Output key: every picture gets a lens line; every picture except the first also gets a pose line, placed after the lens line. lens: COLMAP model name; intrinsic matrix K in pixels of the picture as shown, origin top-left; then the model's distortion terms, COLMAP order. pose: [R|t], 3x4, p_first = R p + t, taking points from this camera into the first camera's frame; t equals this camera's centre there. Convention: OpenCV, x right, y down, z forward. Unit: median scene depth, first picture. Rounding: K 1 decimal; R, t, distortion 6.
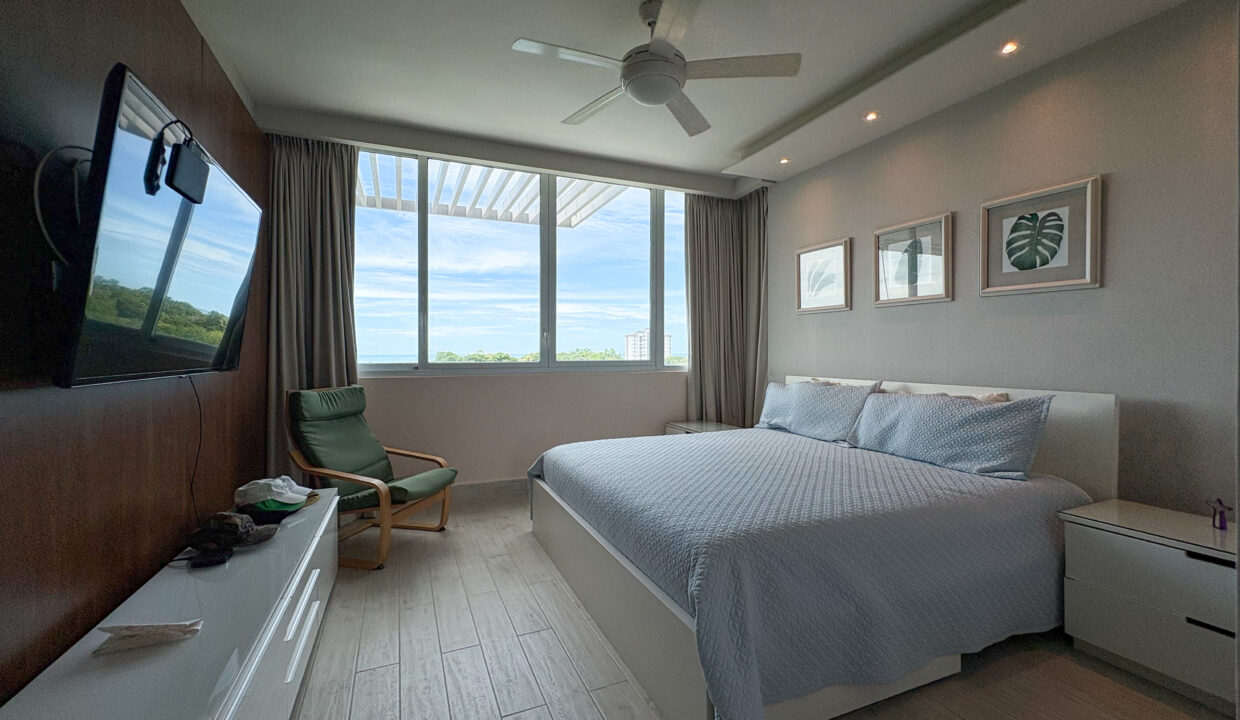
lens RADIAL K [[514.4, 0, 619.9], [0, 514.4, 355.1], [0, 0, 1]] dist [0.009812, -0.000368]
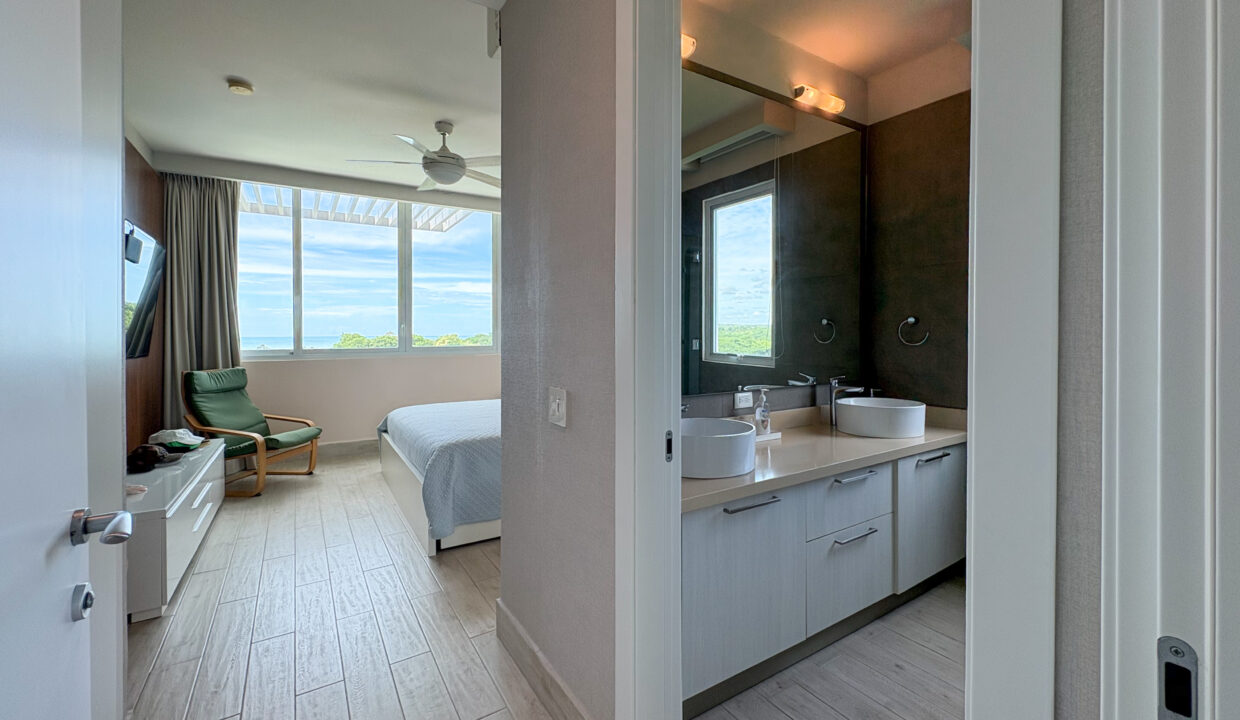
lens RADIAL K [[514.4, 0, 616.9], [0, 514.4, 338.9], [0, 0, 1]] dist [0.009812, -0.000368]
pose [[0.988536, -0.002883, 0.150957, 0.275375], [0.002221, 0.999987, 0.004554, -0.019180], [-0.150968, -0.004167, 0.988530, -0.510063]]
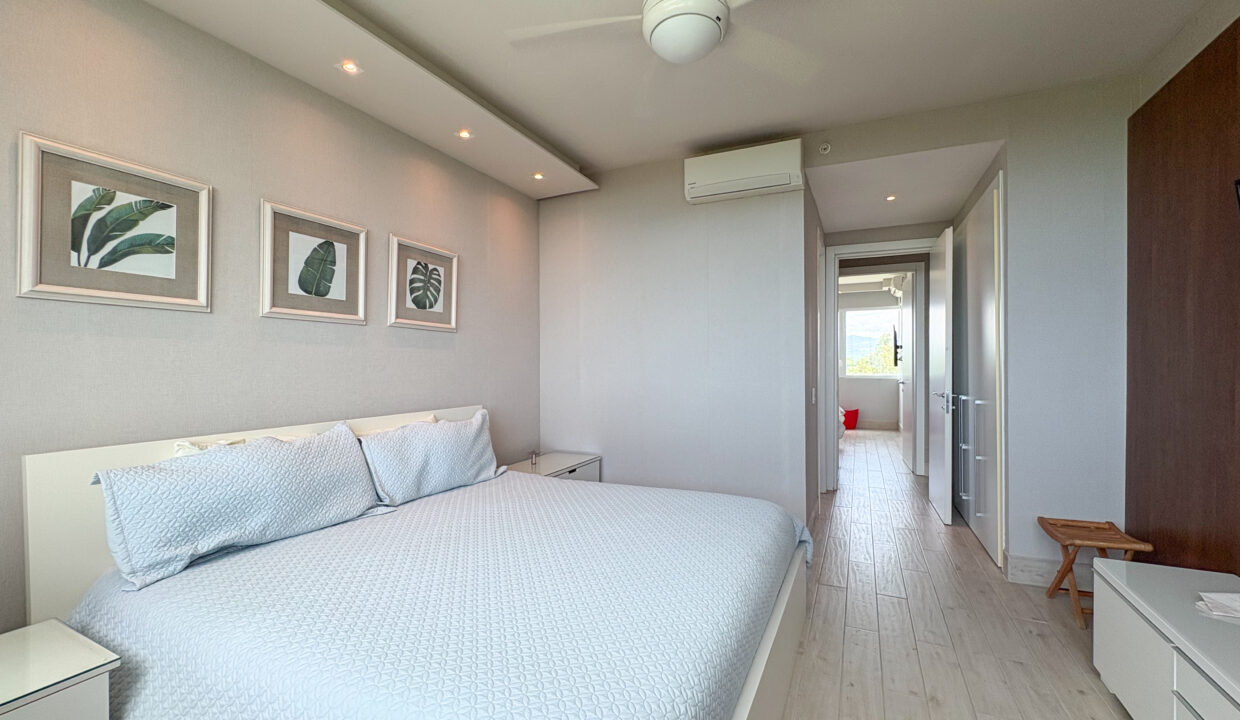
lens RADIAL K [[514.4, 0, 618.6], [0, 514.4, 359.7], [0, 0, 1]] dist [0.009812, -0.000368]
pose [[-0.651186, 0.014519, 0.758779, -0.361007], [0.013905, 0.999877, -0.007199, -0.031843], [-0.758791, 0.005863, -0.651308, 1.306886]]
